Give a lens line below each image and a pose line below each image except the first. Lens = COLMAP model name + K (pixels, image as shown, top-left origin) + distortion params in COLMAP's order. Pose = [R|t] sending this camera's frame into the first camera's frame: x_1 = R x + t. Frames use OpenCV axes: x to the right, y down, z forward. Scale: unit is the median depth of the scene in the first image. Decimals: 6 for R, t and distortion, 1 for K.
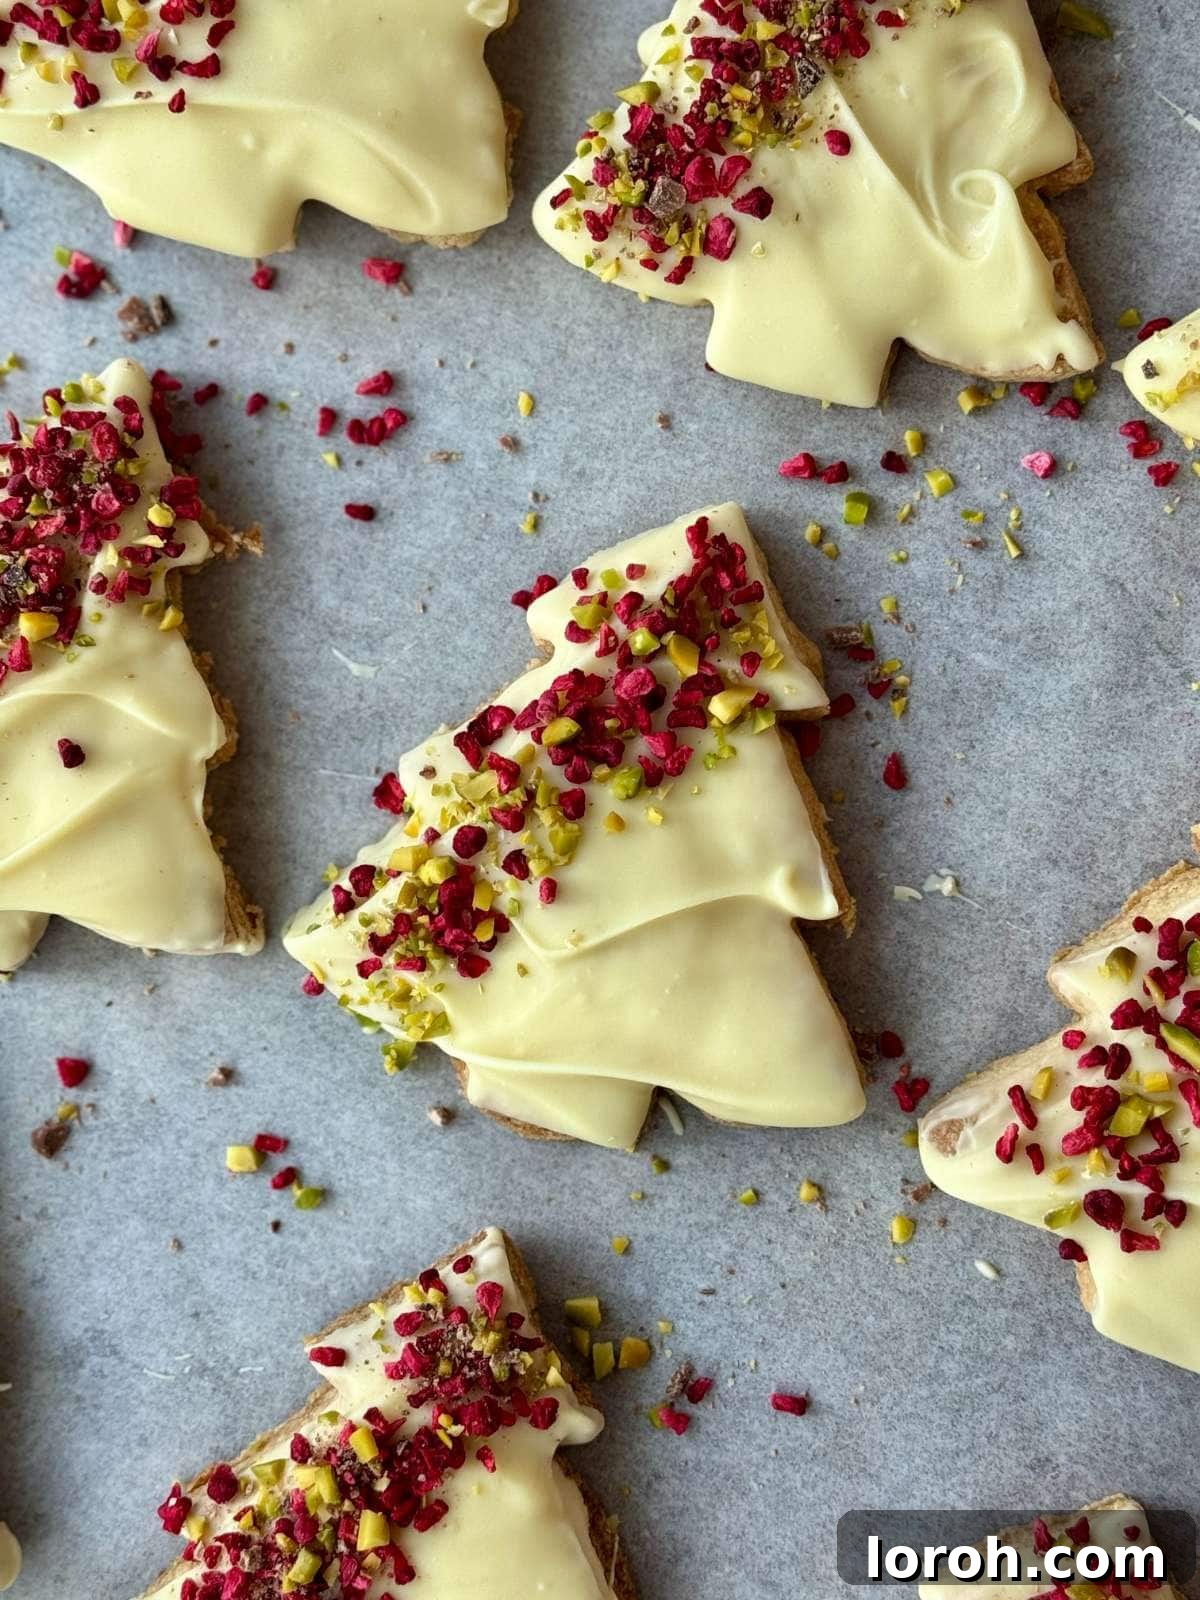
lens RADIAL K [[2919.1, 0, 600.0], [0, 2919.1, 800.0], [0, 0, 1]] dist [0.145650, -0.131640]
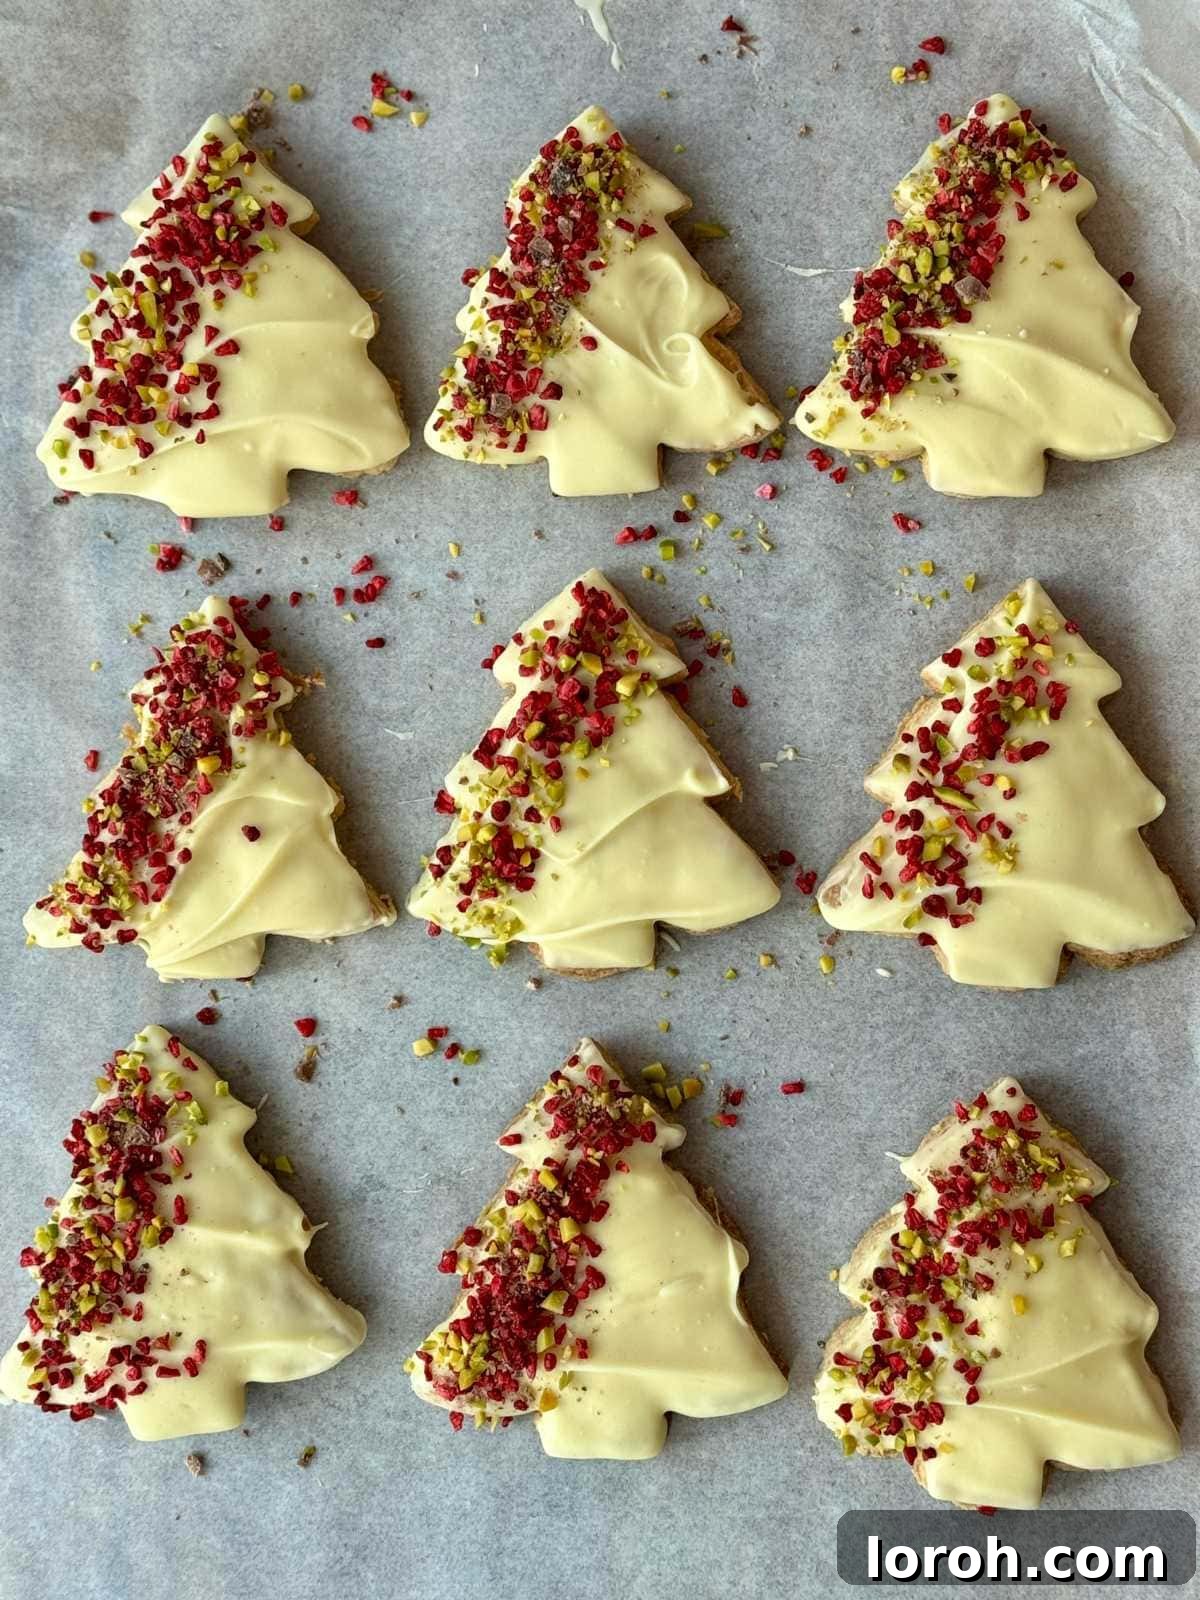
lens RADIAL K [[2919.1, 0, 600.0], [0, 2919.1, 800.0], [0, 0, 1]] dist [0.145650, -0.131640]
pose [[0.955012, -0.295718, 0.022446, -0.026183], [0.296559, 0.952866, -0.064032, 0.127911], [-0.002452, 0.067808, 0.997695, -0.622759]]
